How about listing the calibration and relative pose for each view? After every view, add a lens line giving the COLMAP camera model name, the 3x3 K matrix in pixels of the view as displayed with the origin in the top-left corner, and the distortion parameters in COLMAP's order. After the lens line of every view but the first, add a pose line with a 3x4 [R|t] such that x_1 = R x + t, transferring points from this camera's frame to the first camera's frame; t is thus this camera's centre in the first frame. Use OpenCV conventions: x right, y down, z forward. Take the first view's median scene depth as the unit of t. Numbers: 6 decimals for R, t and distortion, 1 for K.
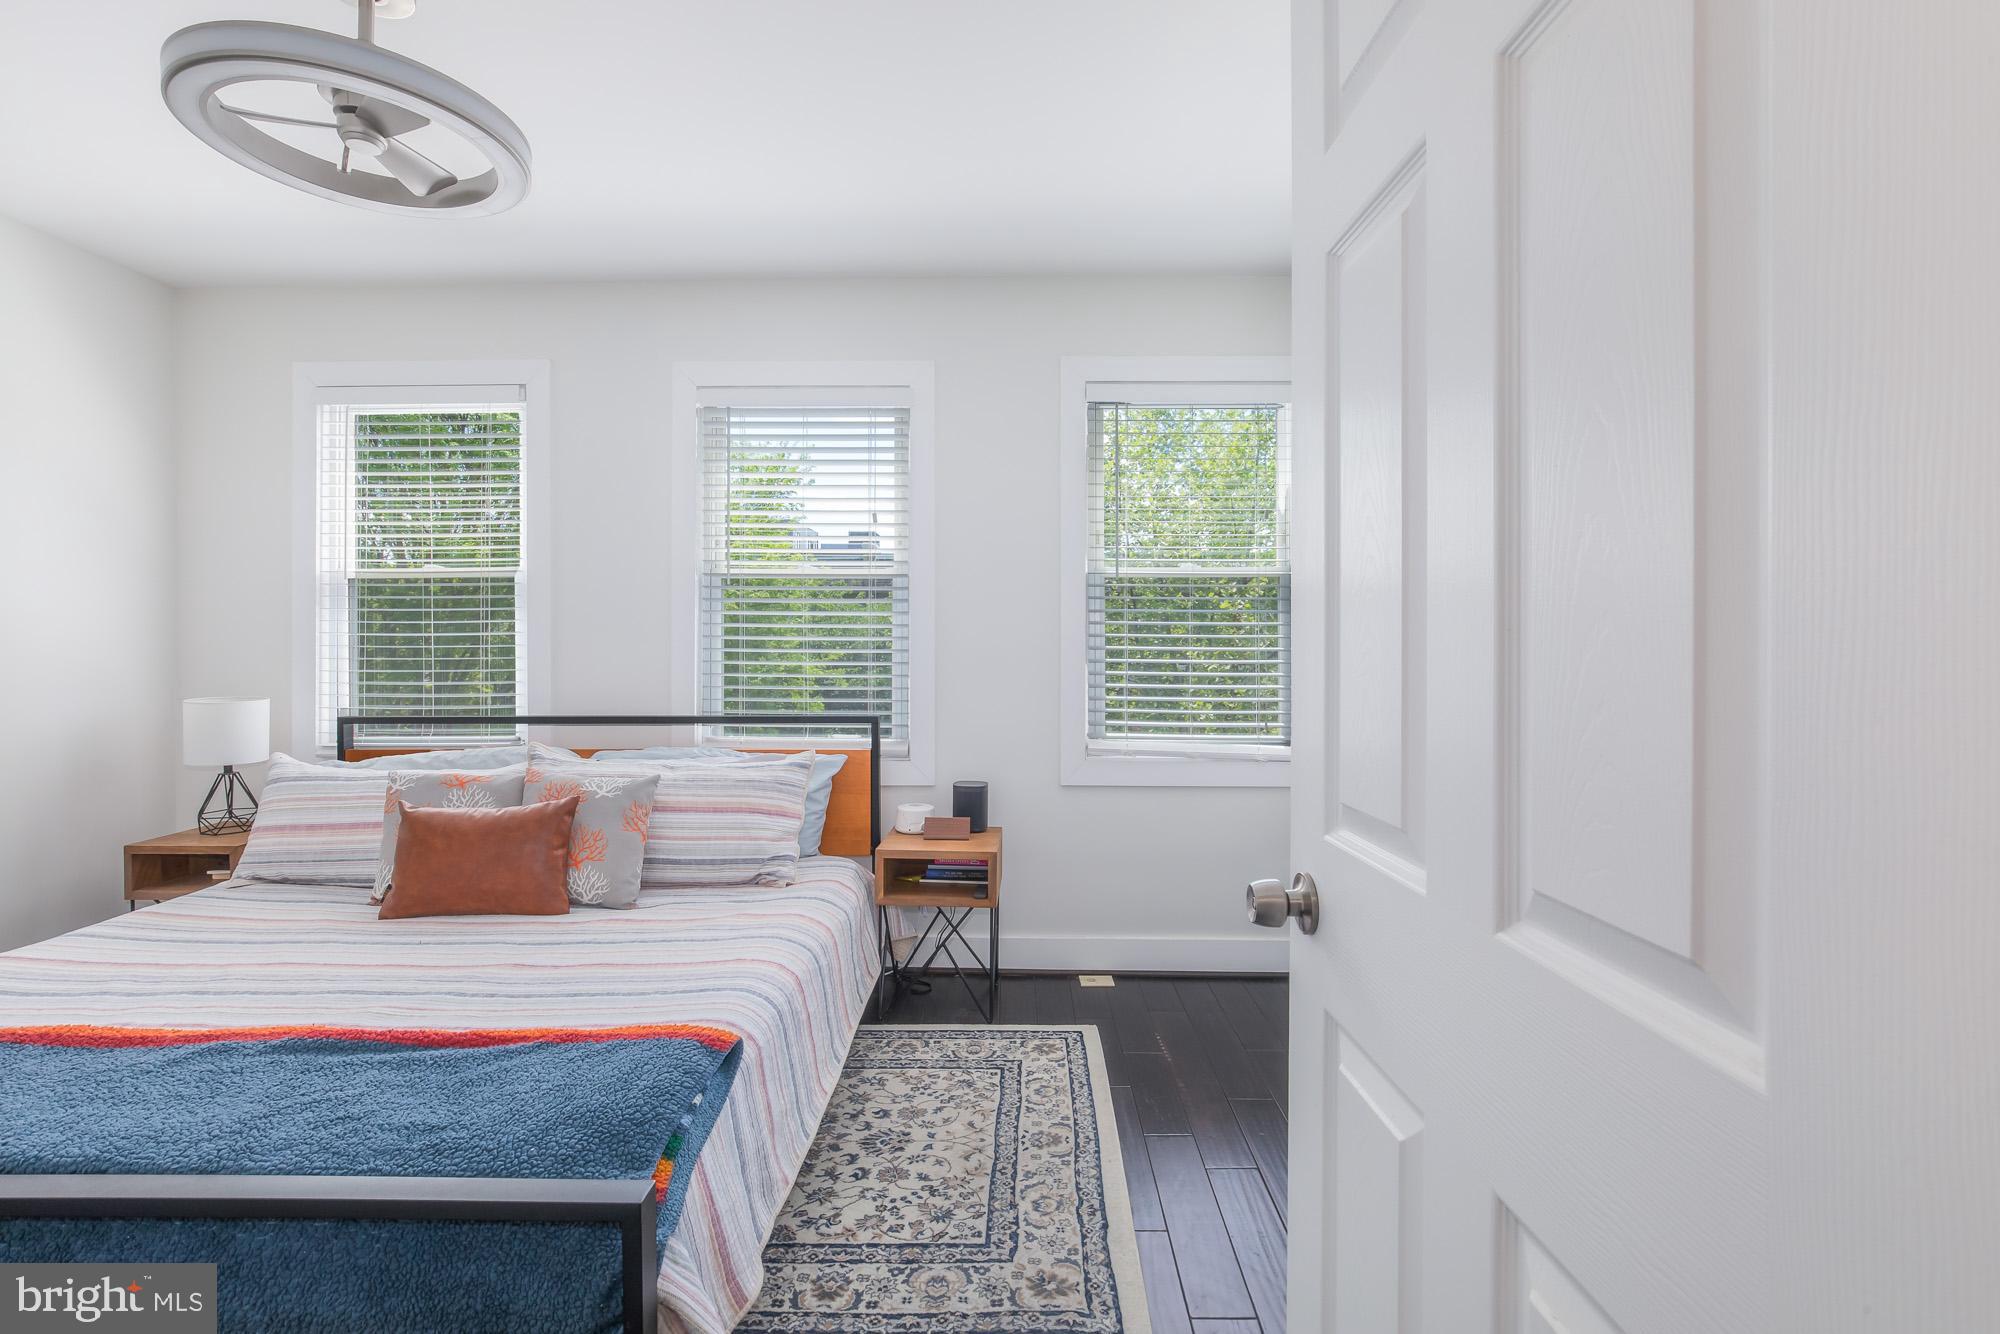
lens RADIAL K [[927.7, 0, 1002.8], [0, 927.7, 660.2], [0, 0, 1]] dist [-0.010151, 0.003630]
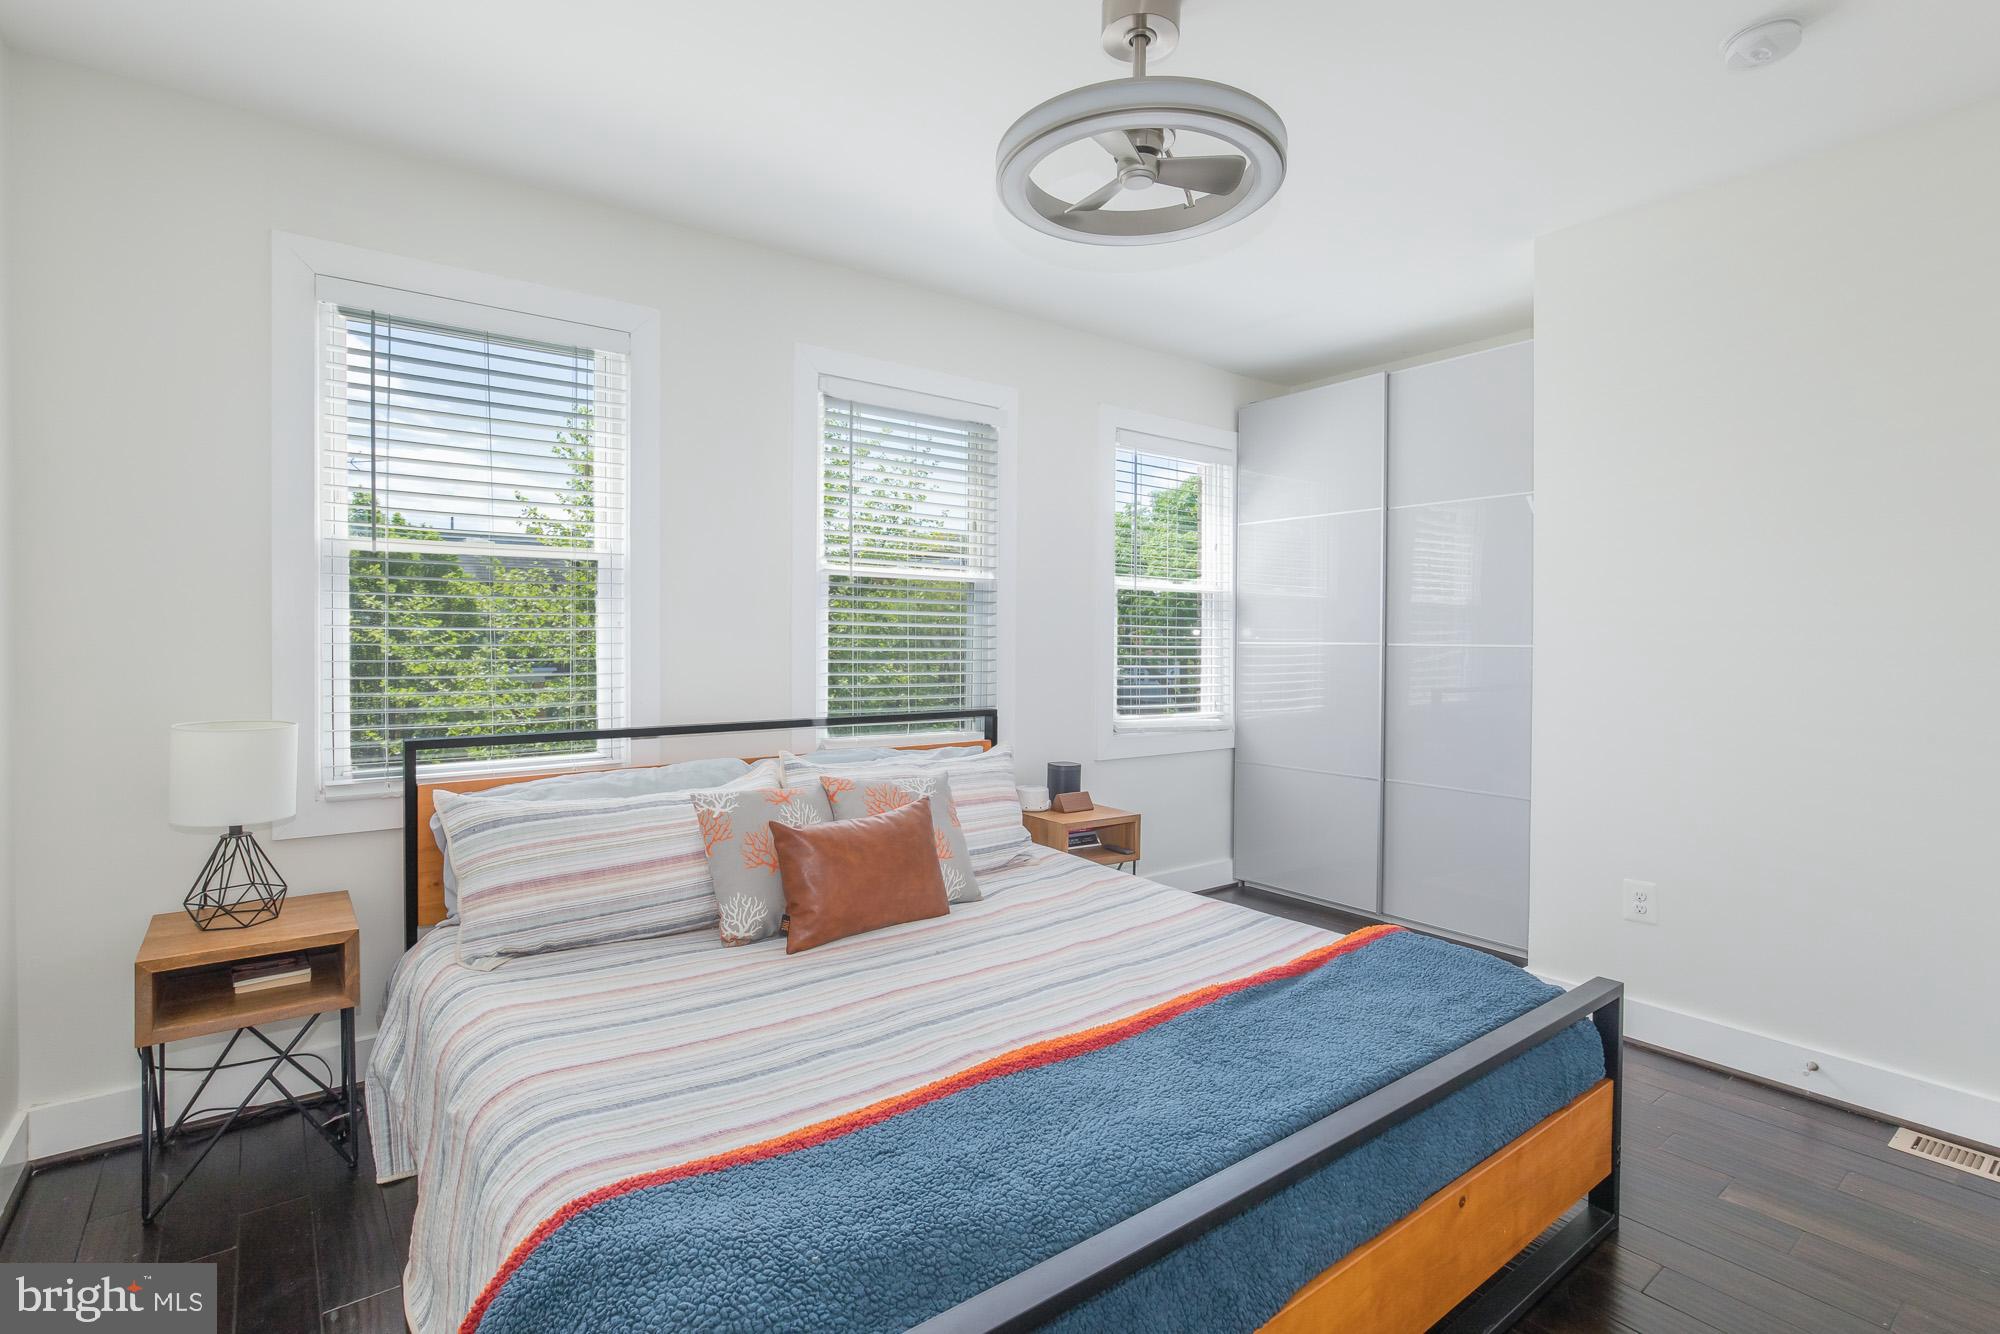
lens RADIAL K [[927.7, 0, 1005.7], [0, 927.7, 661.3], [0, 0, 1]] dist [-0.010151, 0.003630]
pose [[0.794247, -0.013363, 0.607447, -0.956554], [0.006485, 0.999888, 0.013517, -0.013543], [-0.607560, -0.006796, 0.794245, 0.143457]]
